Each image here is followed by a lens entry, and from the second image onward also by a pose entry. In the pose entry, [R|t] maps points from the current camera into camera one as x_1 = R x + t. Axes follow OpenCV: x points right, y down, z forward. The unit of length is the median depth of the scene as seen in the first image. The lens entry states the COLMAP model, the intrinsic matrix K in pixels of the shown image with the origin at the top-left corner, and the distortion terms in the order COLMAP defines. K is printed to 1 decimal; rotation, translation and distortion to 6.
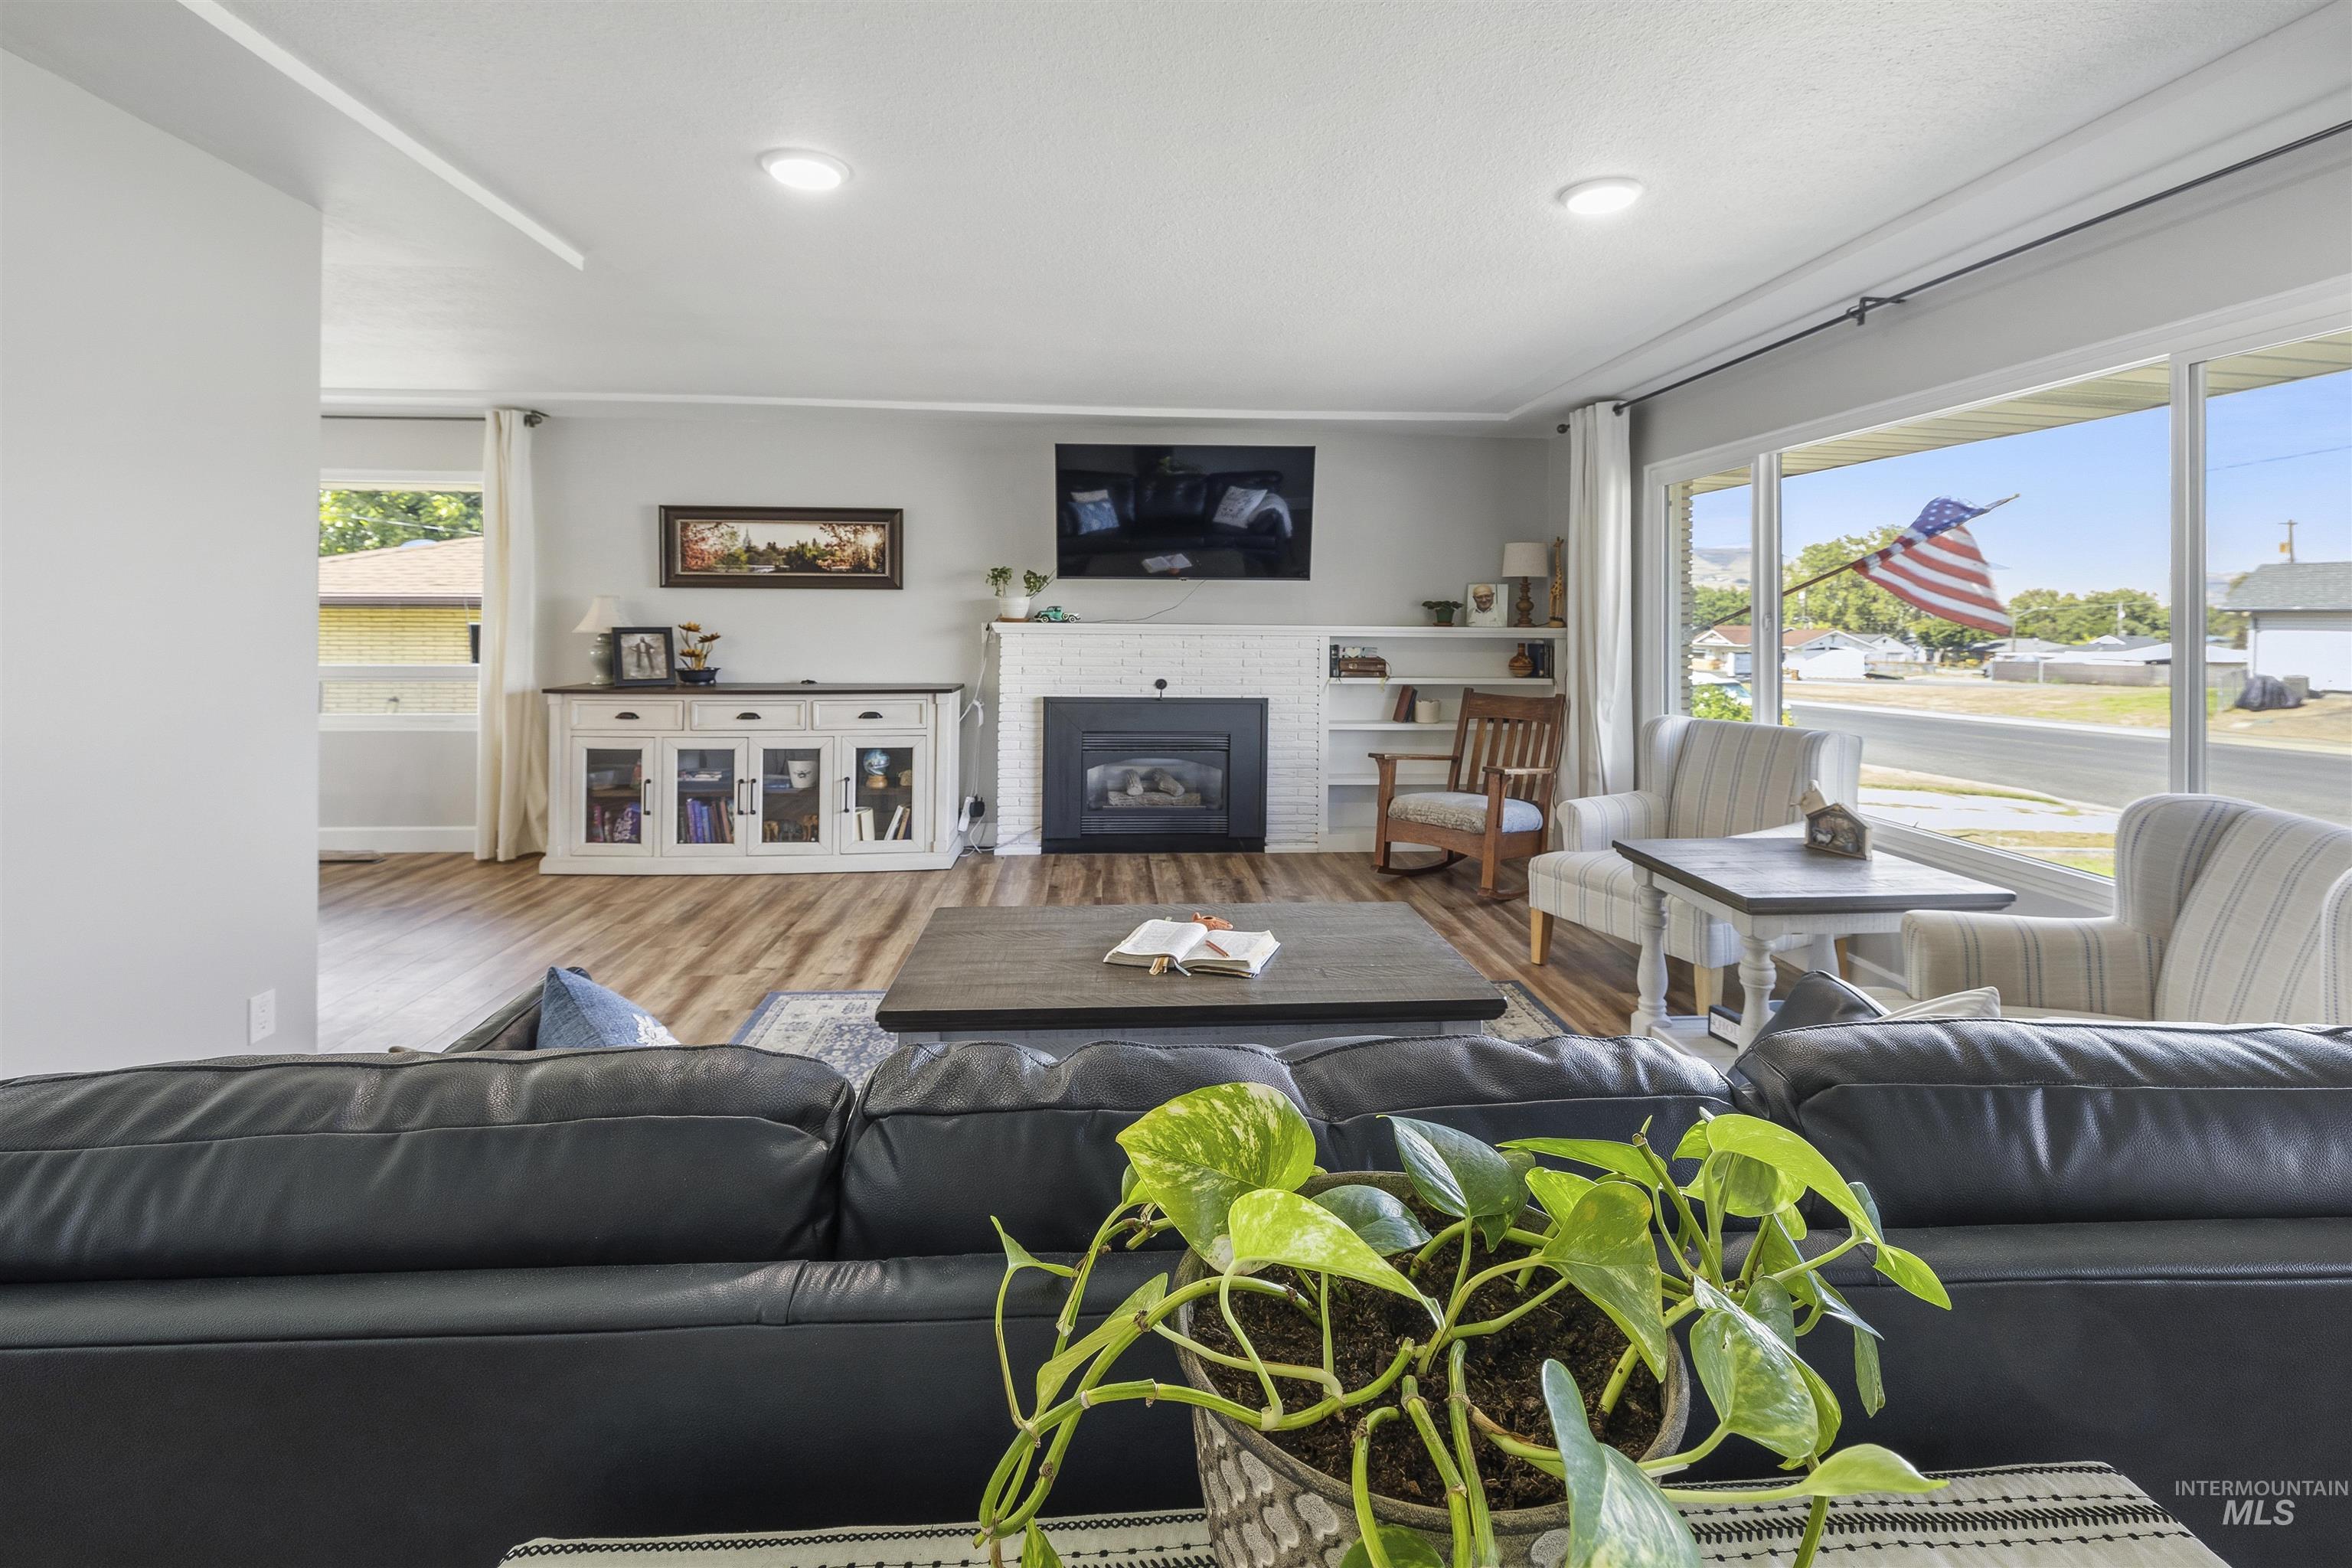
lens RADIAL K [[1004.0, 0, 1195.2], [0, 1004.0, 626.4], [0, 0, 1]] dist [-0.001950, -0.000072]
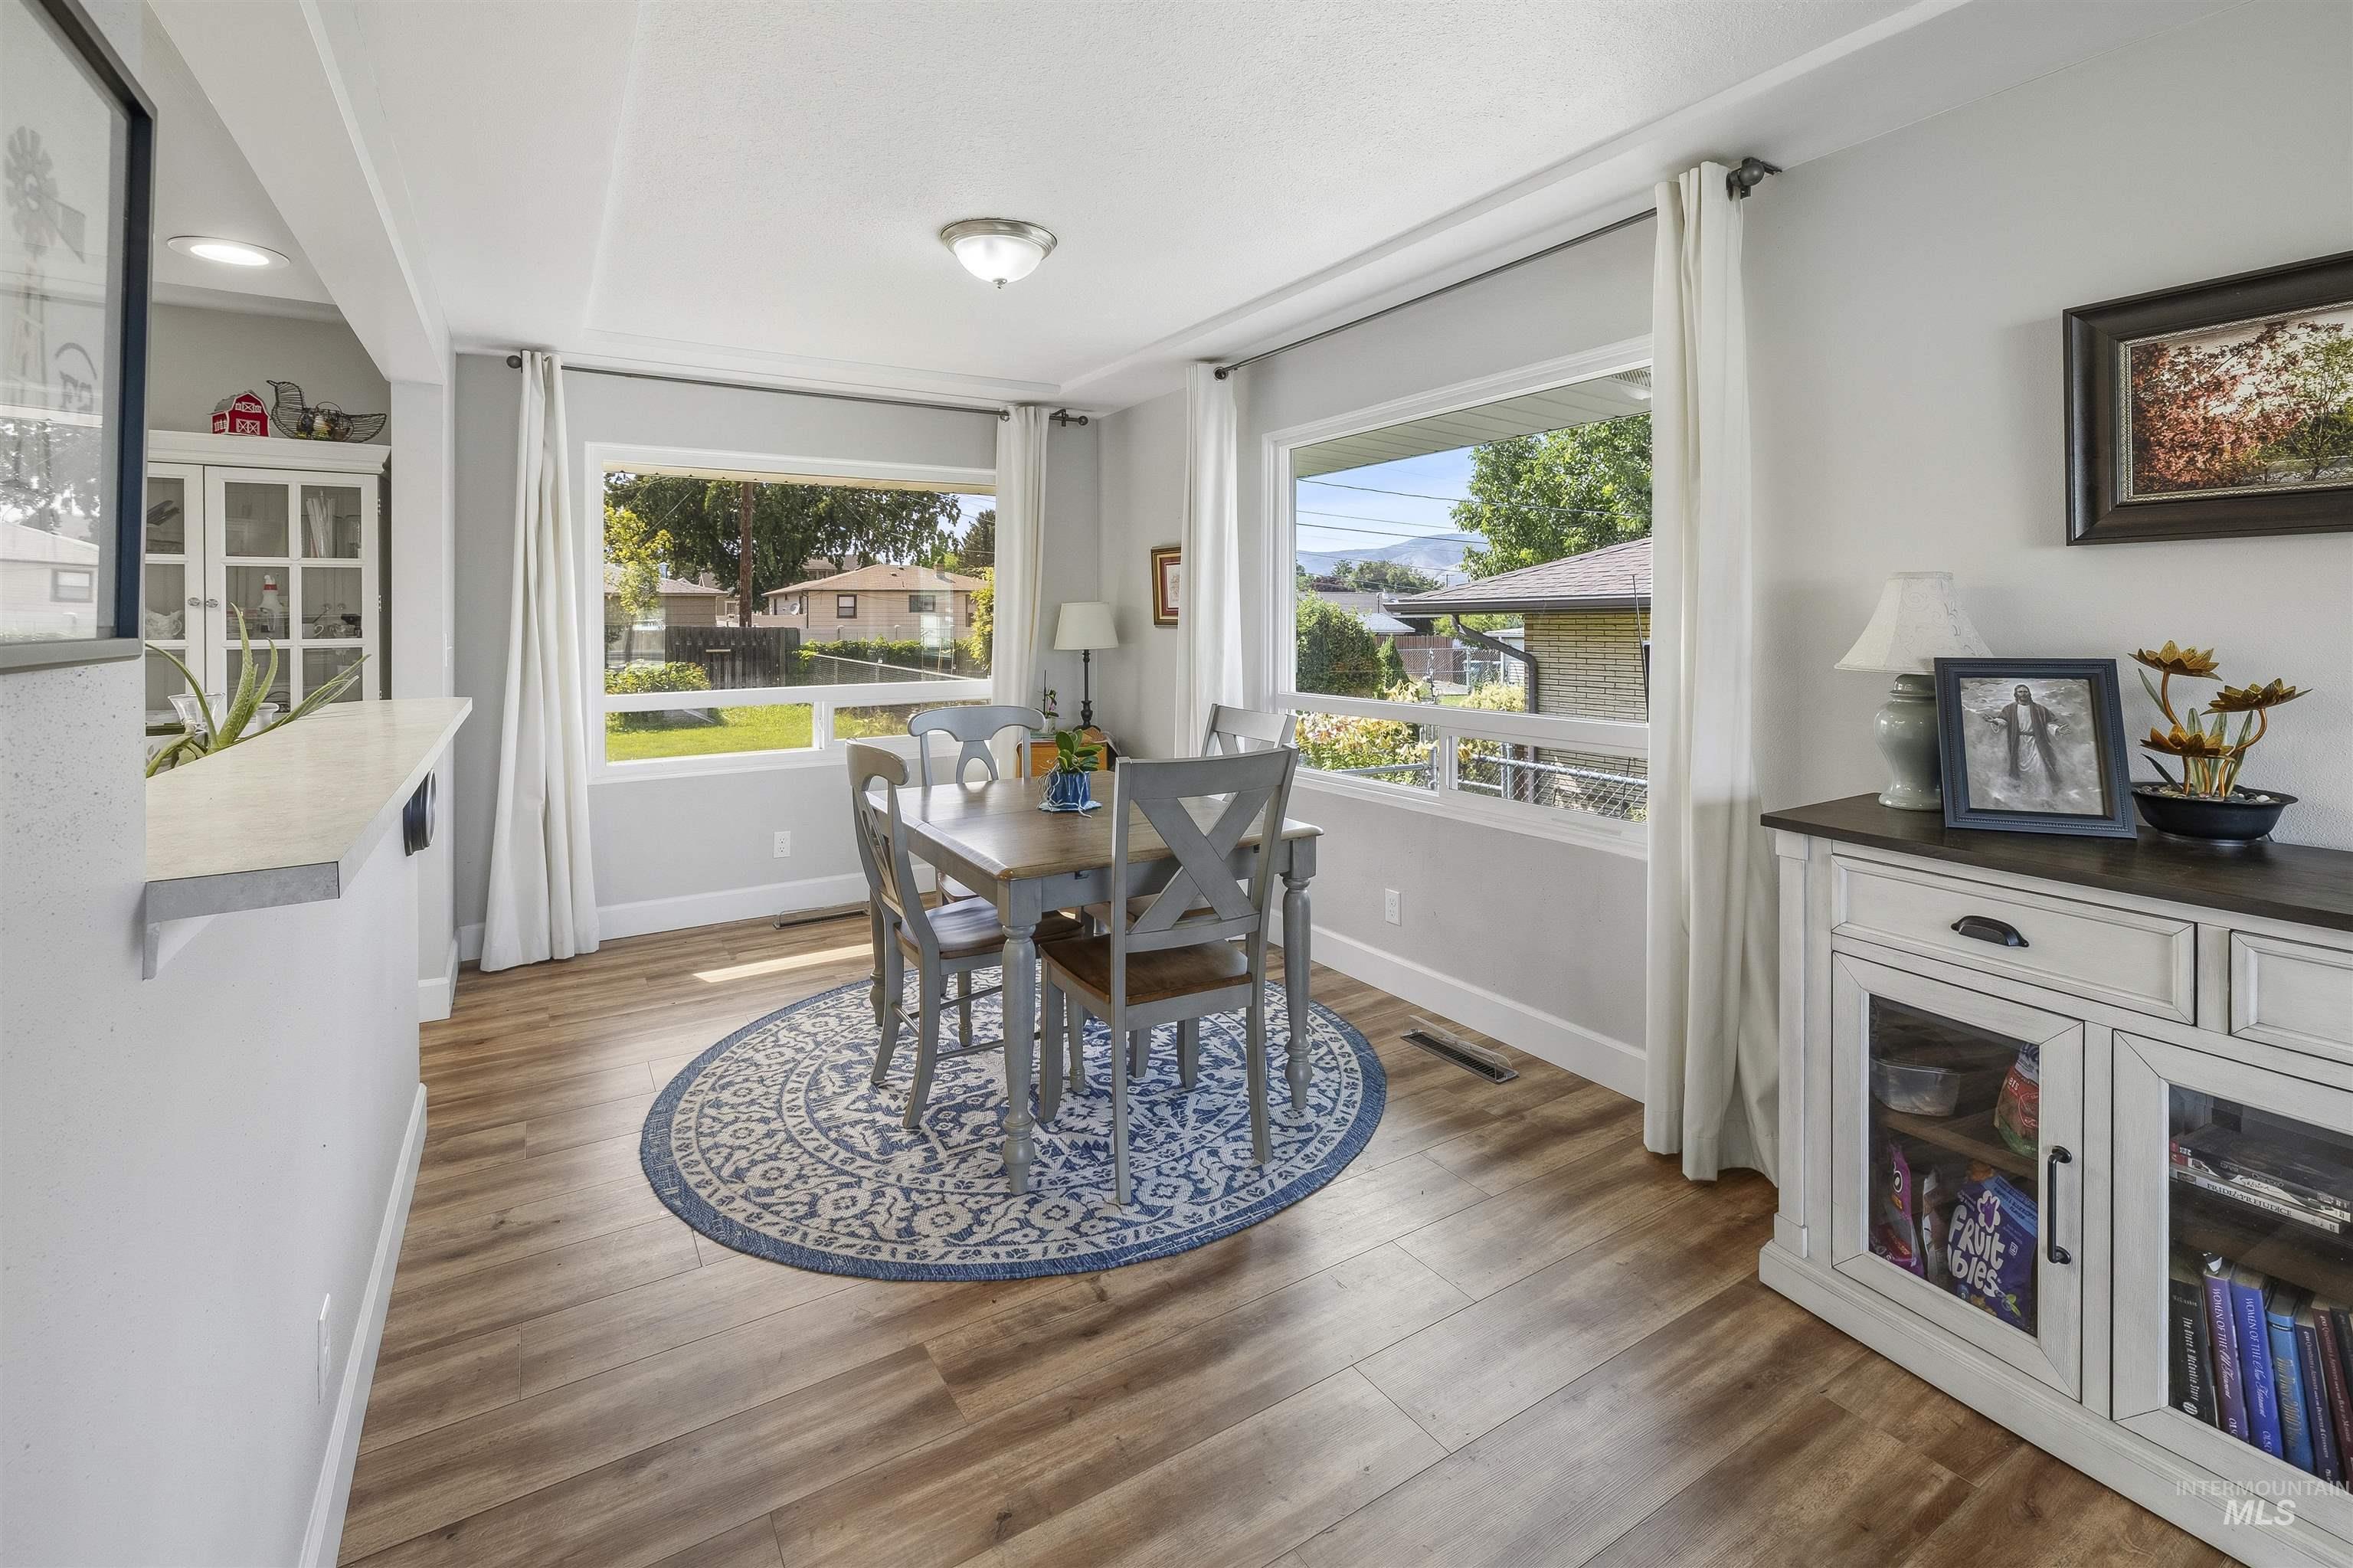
lens RADIAL K [[1097.9, 0, 1319.4], [0, 1097.9, 621.6], [0, 0, 1]] dist [0.000026, -0.000167]
pose [[0.545129, -0.005754, -0.838332, -0.365179], [0.006512, 0.999975, -0.002629, -0.013006], [0.838327, -0.004026, 0.545153, 0.589407]]
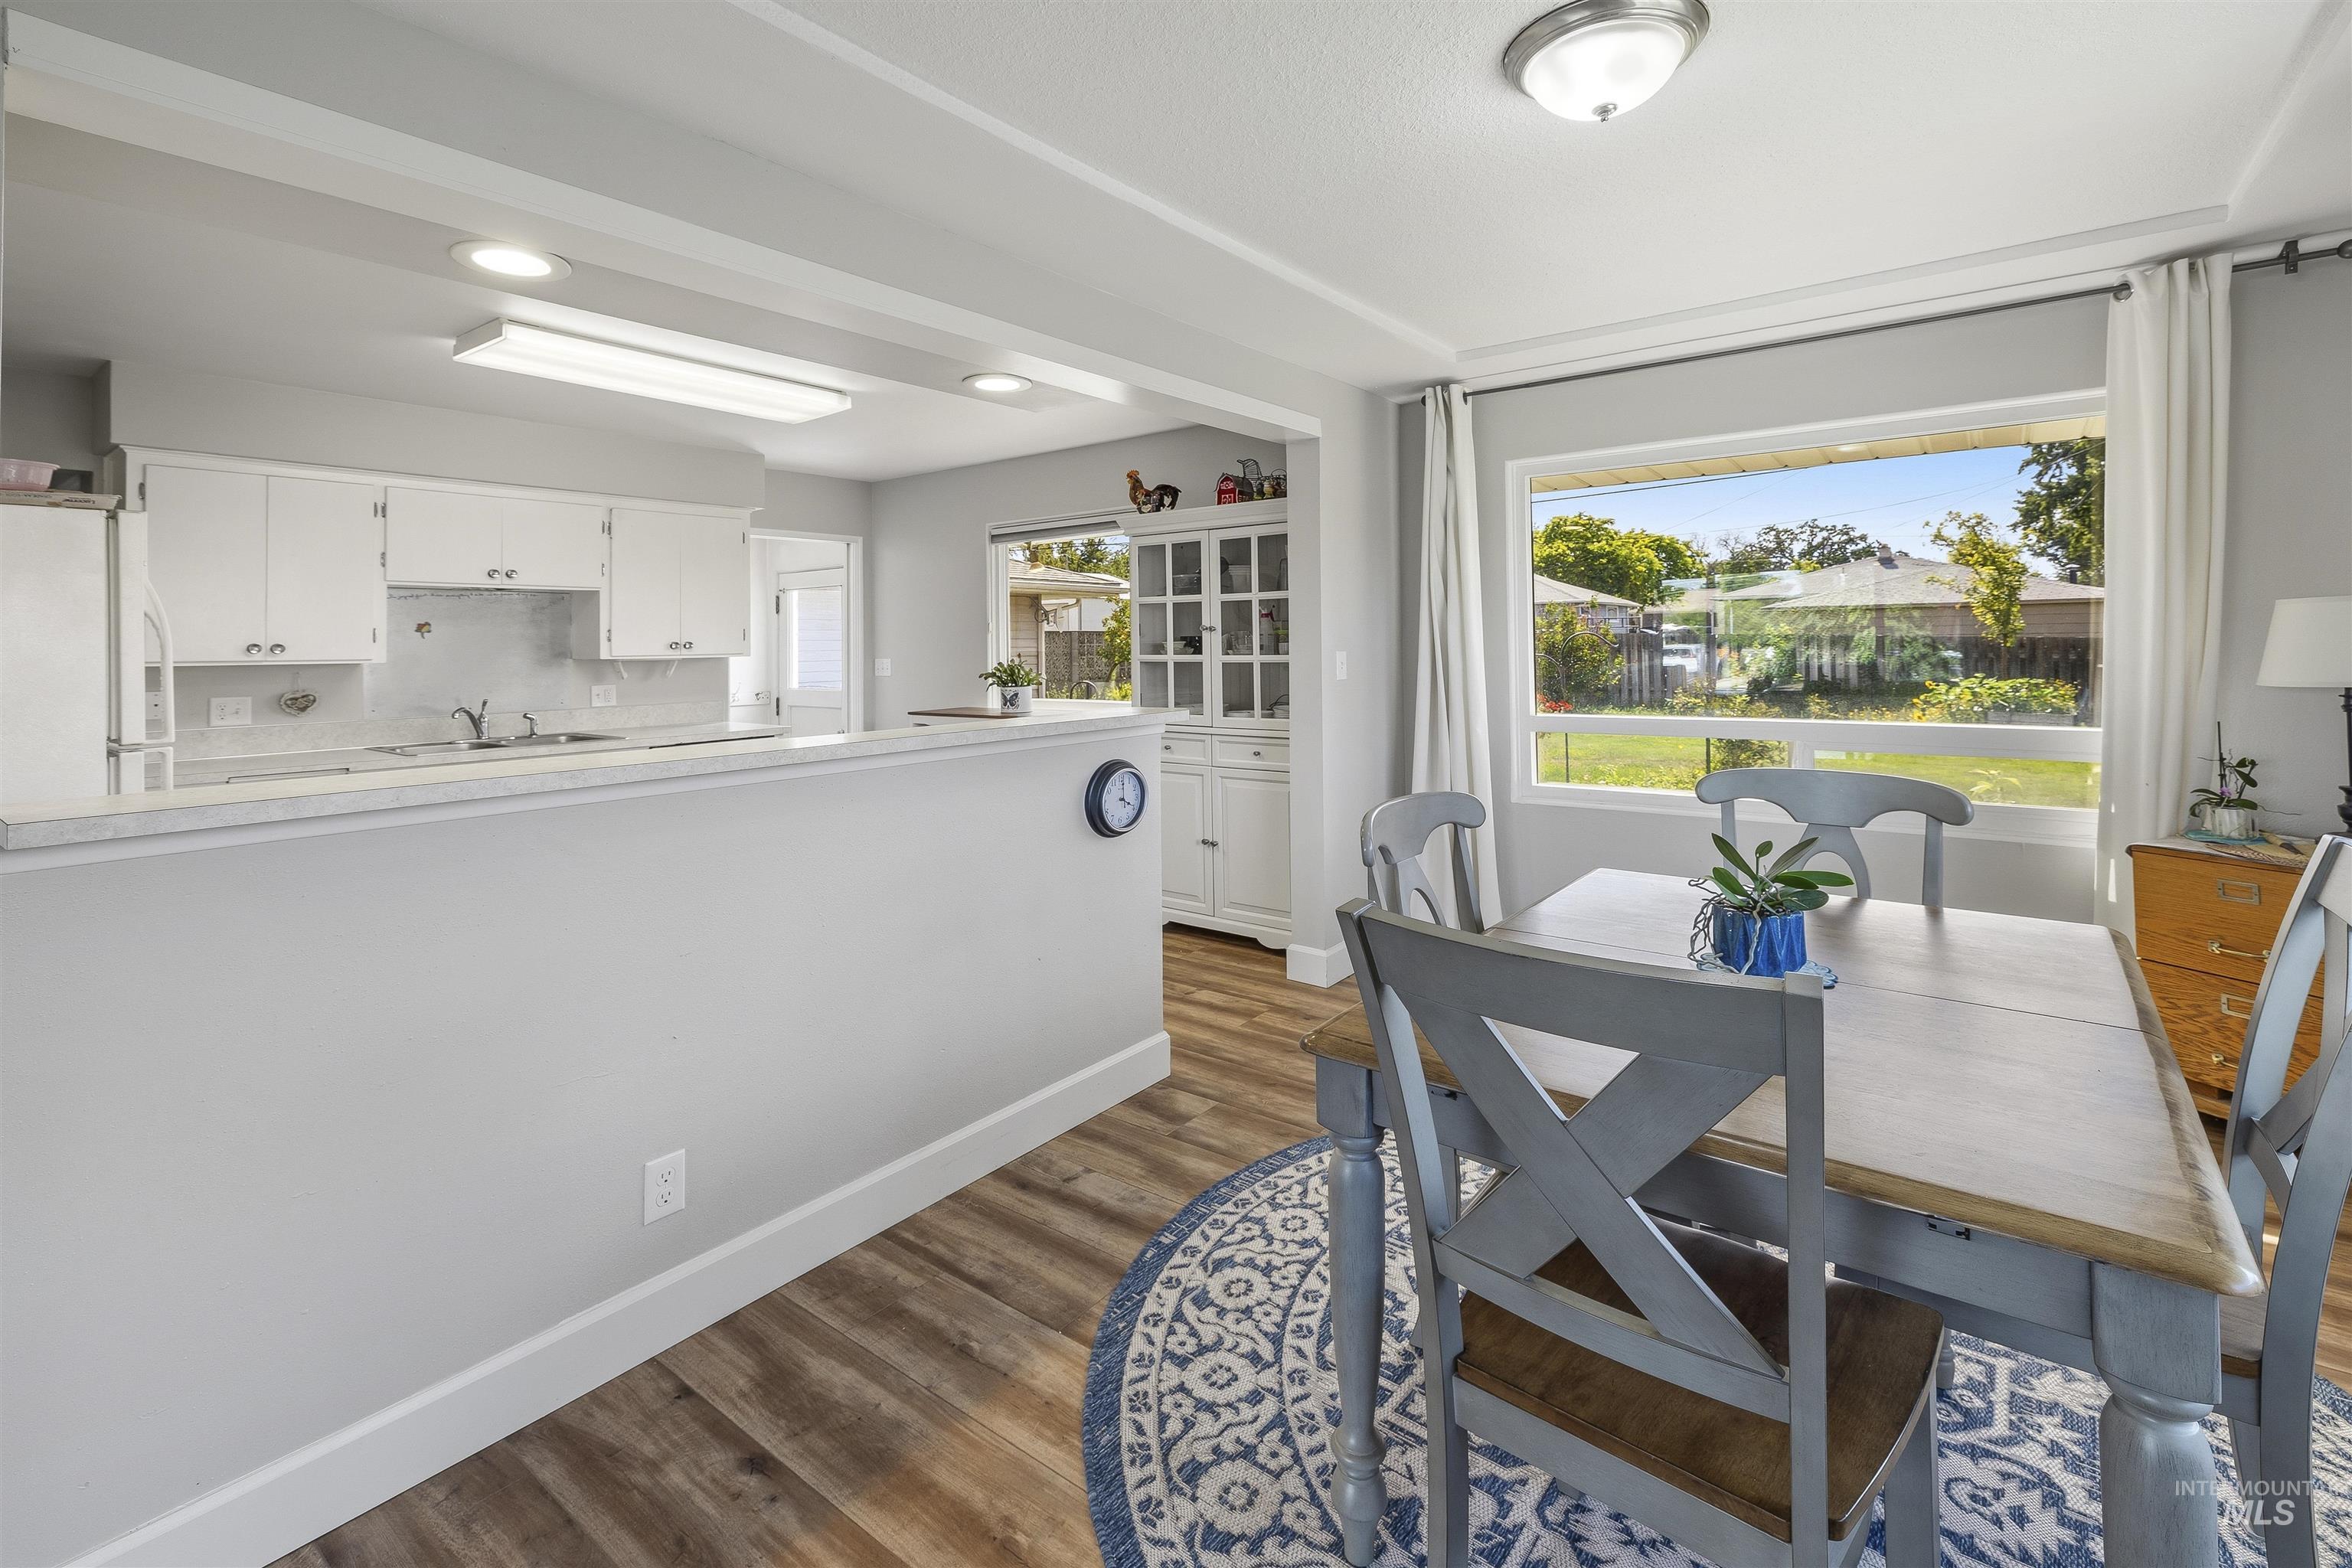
lens RADIAL K [[1018.4, 0, 1093.8], [0, 1018.4, 645.1], [0, 0, 1]] dist [0.001975, 0.000222]
pose [[-0.684312, 0.003526, -0.729180, -0.592882], [0.004421, 0.999990, 0.000686, -0.017483], [0.729175, -0.002754, -0.684321, 0.887792]]
